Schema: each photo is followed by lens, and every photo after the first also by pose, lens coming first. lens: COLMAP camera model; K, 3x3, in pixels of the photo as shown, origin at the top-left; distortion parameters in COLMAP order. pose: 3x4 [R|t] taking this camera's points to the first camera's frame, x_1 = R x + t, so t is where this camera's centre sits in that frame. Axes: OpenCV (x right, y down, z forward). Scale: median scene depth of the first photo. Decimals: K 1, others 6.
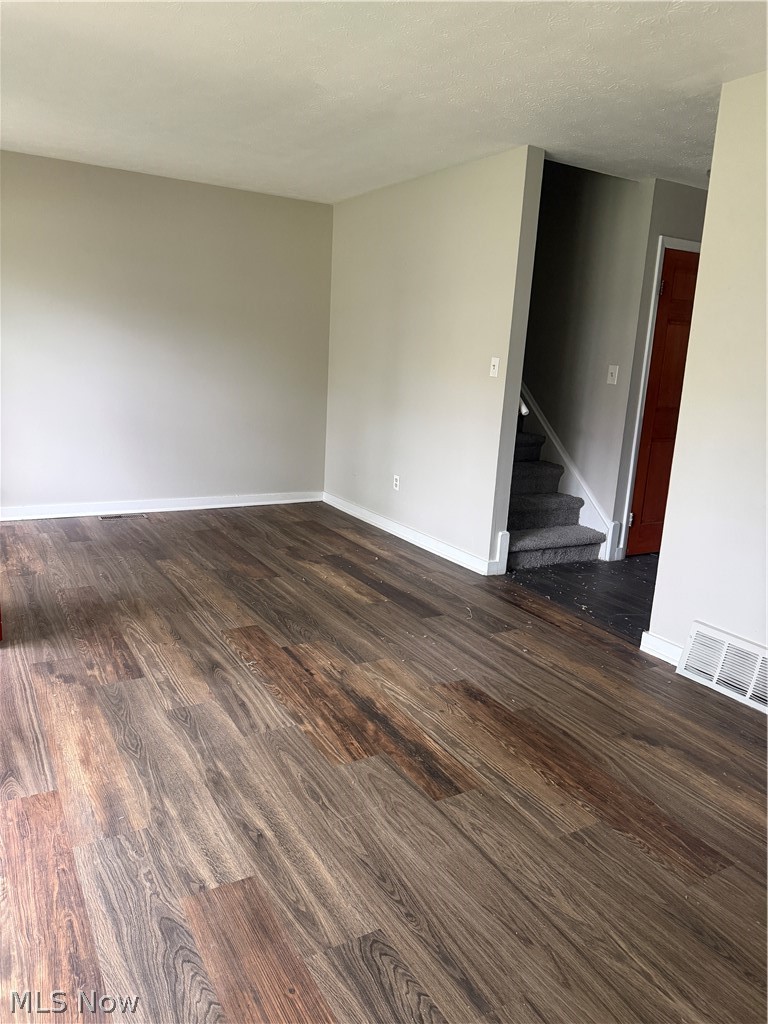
lens RADIAL K [[727.2, 0, 384.0], [0, 727.2, 512.0], [0, 0, 1]] dist [0.073547, -0.133104]
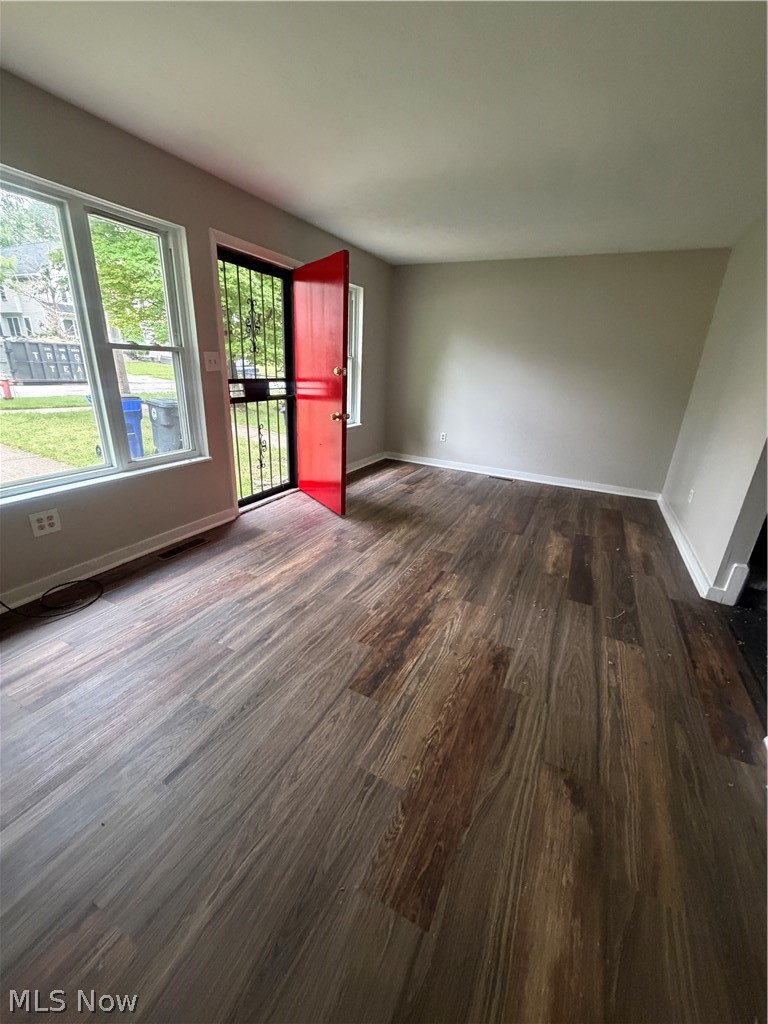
lens RADIAL K [[415.3, 0, 379.9], [0, 415.3, 512.3], [0, 0, 1]] dist [-0.001173, 0.000137]
pose [[0.544724, 0.263134, -0.796264, 0.508697], [-0.198675, 0.962960, 0.182307, -0.072502], [0.814742, 0.058890, 0.576825, 0.441526]]
